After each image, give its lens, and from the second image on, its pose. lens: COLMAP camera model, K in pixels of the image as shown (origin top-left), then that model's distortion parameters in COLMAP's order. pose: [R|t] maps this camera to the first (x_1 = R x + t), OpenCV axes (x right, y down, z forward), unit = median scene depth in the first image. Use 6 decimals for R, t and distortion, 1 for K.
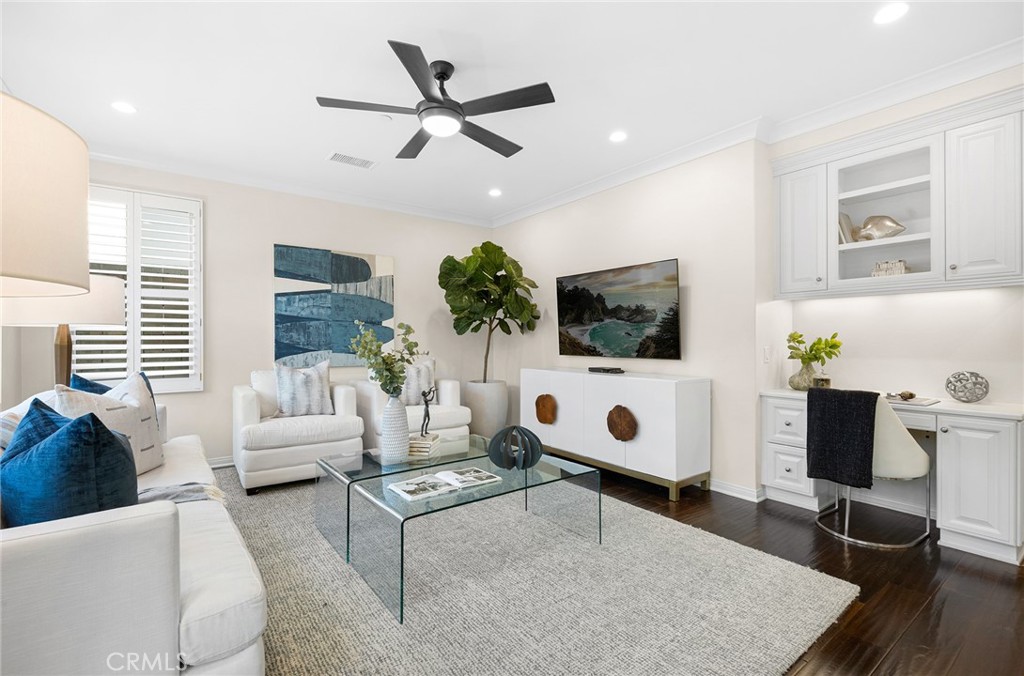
lens RADIAL K [[457.4, 0, 512.0], [0, 457.4, 338.0], [0, 0, 1]] dist [-0.001312, -0.000161]
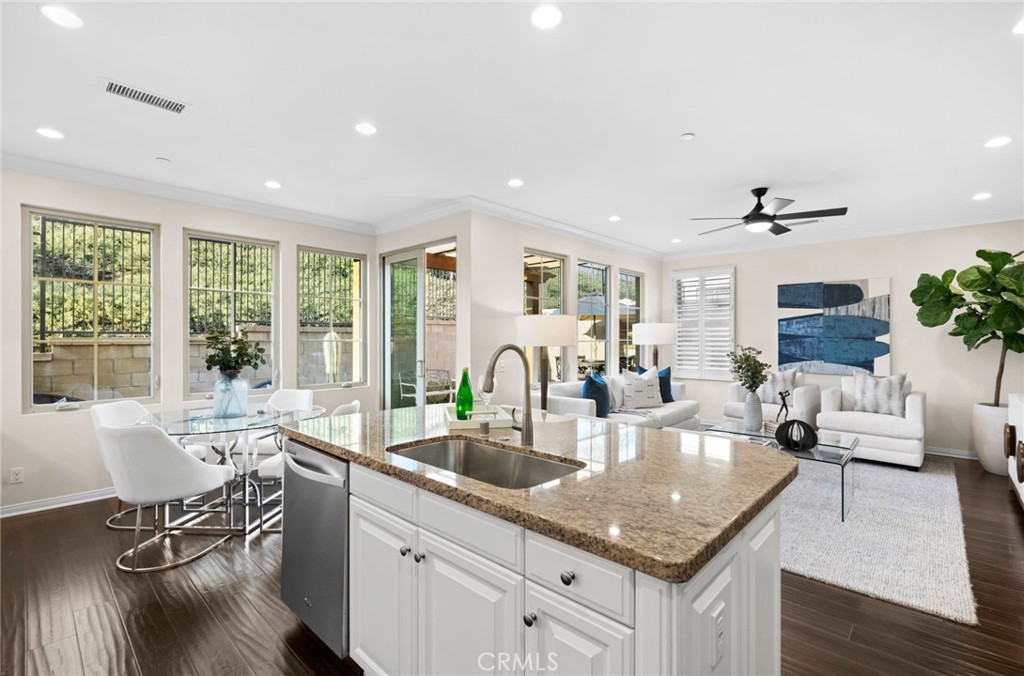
lens RADIAL K [[459.7, 0, 512.0], [0, 459.7, 338.0], [0, 0, 1]] dist [0.003624, 0.000549]
pose [[0.183119, 0.002717, -0.983087, 0.738206], [-0.000652, 0.999996, 0.002642, -0.040973], [0.983091, 0.000157, 0.183120, -0.090272]]
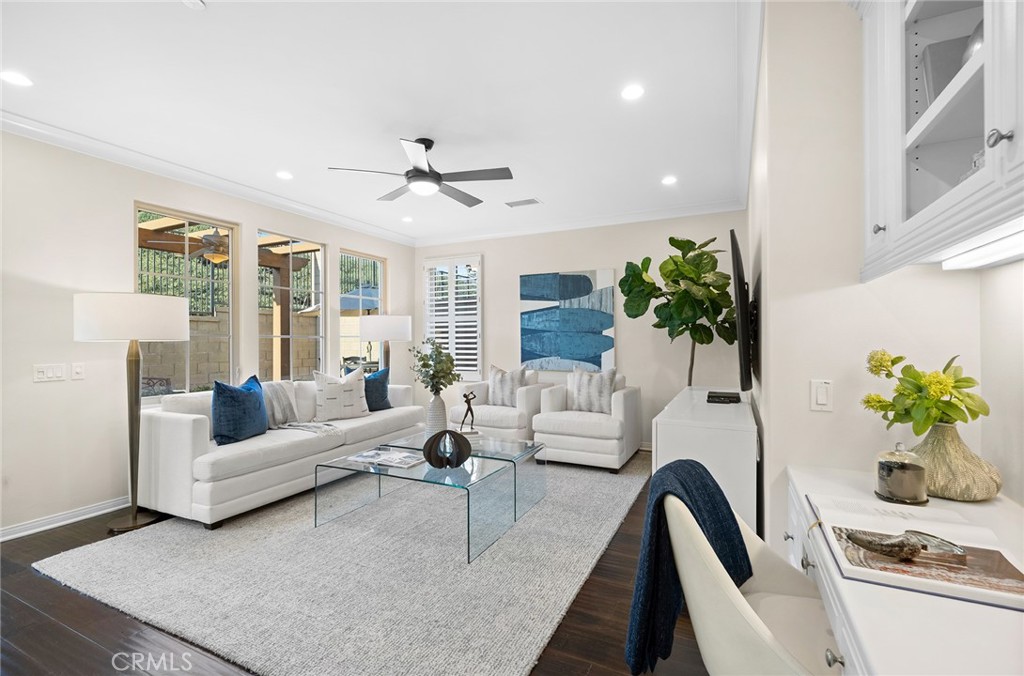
lens RADIAL K [[459.7, 0, 512.0], [0, 459.7, 338.0], [0, 0, 1]] dist [0.003624, 0.000549]
pose [[0.460892, -0.005720, -0.887438, 0.636314], [0.004863, 0.999980, -0.003920, -0.018381], [0.887443, -0.002508, 0.460911, 0.354666]]
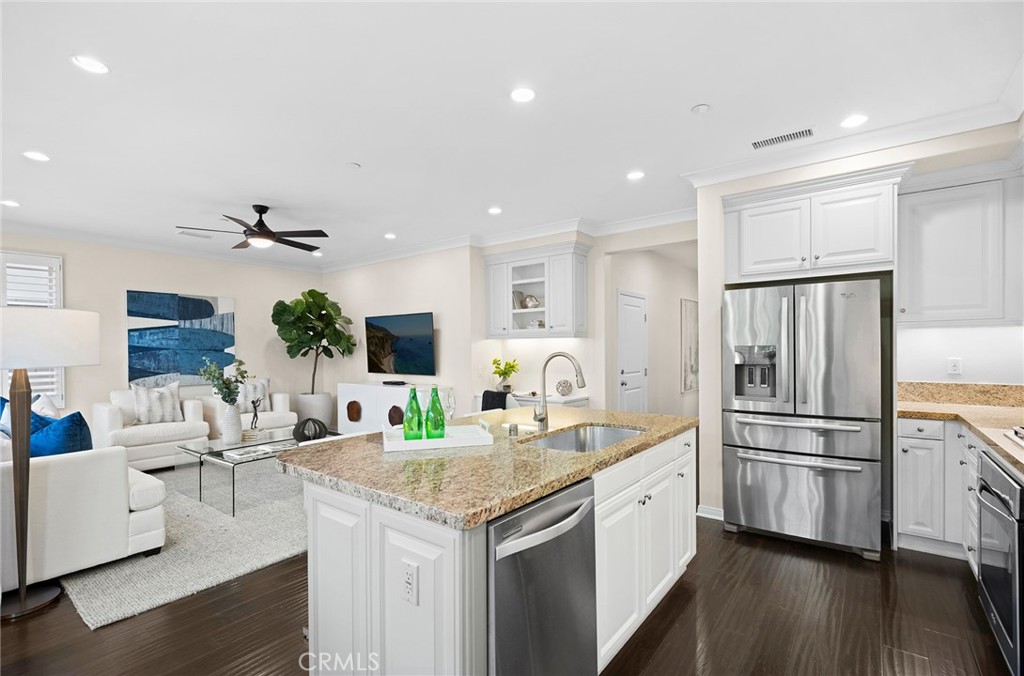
lens RADIAL K [[462.0, 0, 512.4], [0, 462.0, 349.9], [0, 0, 1]] dist [-0.000601, 0.000001]
pose [[0.962891, -0.007909, 0.269775, 0.157400], [0.006363, 0.999958, 0.006605, -0.041322], [-0.269815, -0.004644, 0.962901, -0.506880]]
